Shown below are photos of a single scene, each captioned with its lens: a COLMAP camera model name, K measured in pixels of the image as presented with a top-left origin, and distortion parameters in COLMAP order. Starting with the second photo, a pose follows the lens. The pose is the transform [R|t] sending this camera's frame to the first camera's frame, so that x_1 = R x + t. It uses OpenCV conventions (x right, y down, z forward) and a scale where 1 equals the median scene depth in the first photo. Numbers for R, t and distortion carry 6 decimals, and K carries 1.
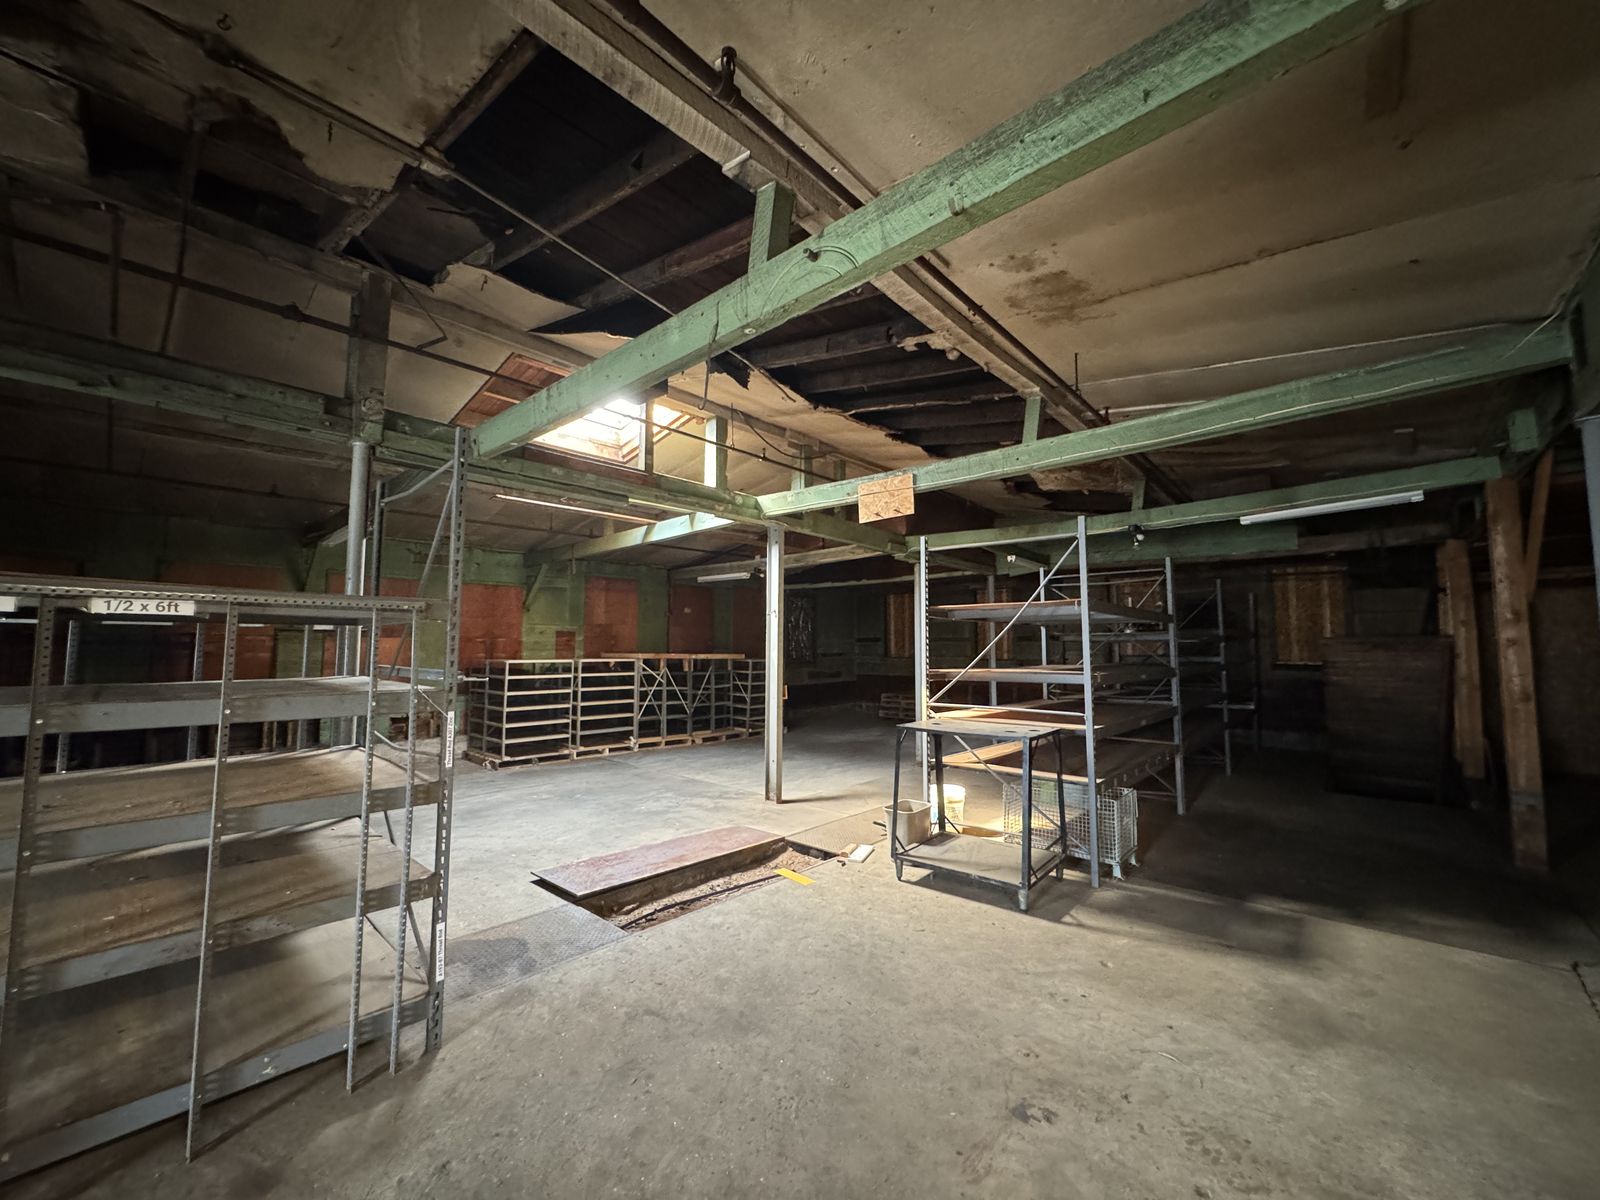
lens RADIAL K [[644.6, 0, 800.0], [0, 644.6, 600.0], [0, 0, 1]] dist [-0.001940, -0.000176]
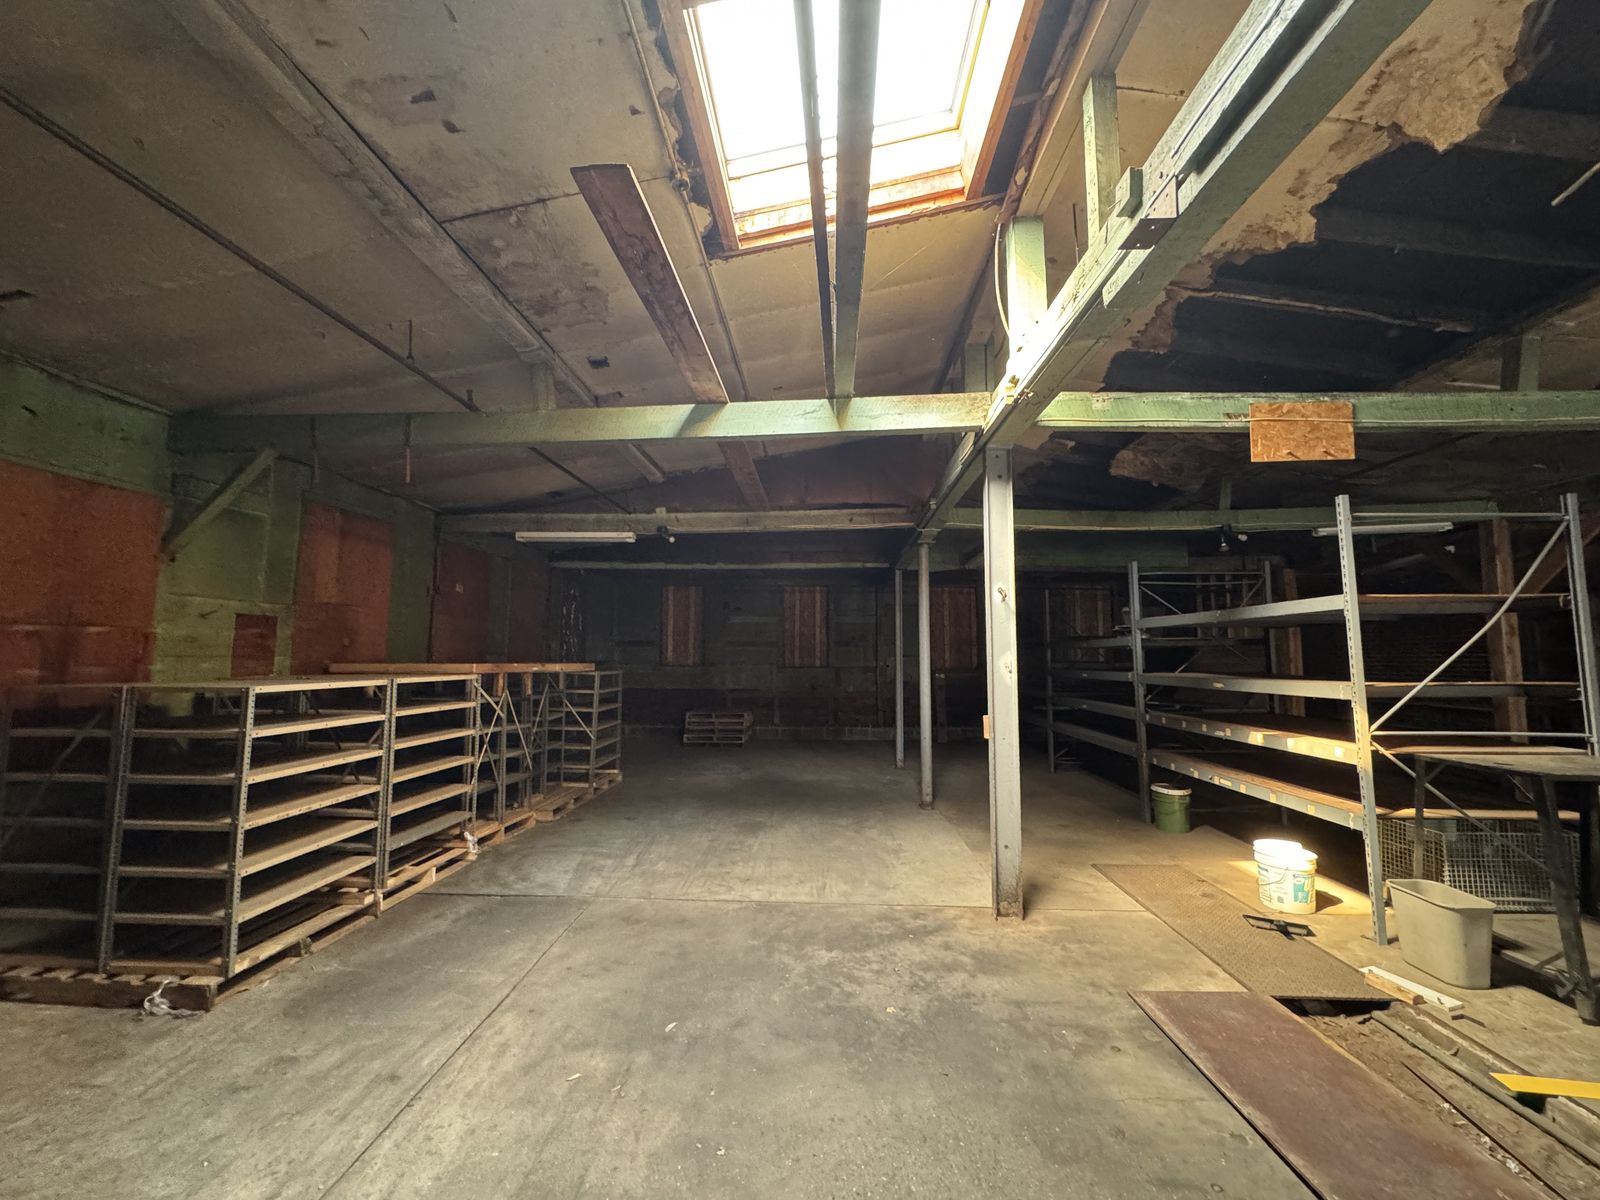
lens RADIAL K [[644.6, 0, 800.0], [0, 644.6, 600.0], [0, 0, 1]] dist [-0.001940, -0.000176]
pose [[0.772192, 0.054997, 0.633005, -0.376428], [-0.048780, 0.998438, -0.027242, 0.034218], [-0.633515, -0.009842, 0.773668, 0.443879]]
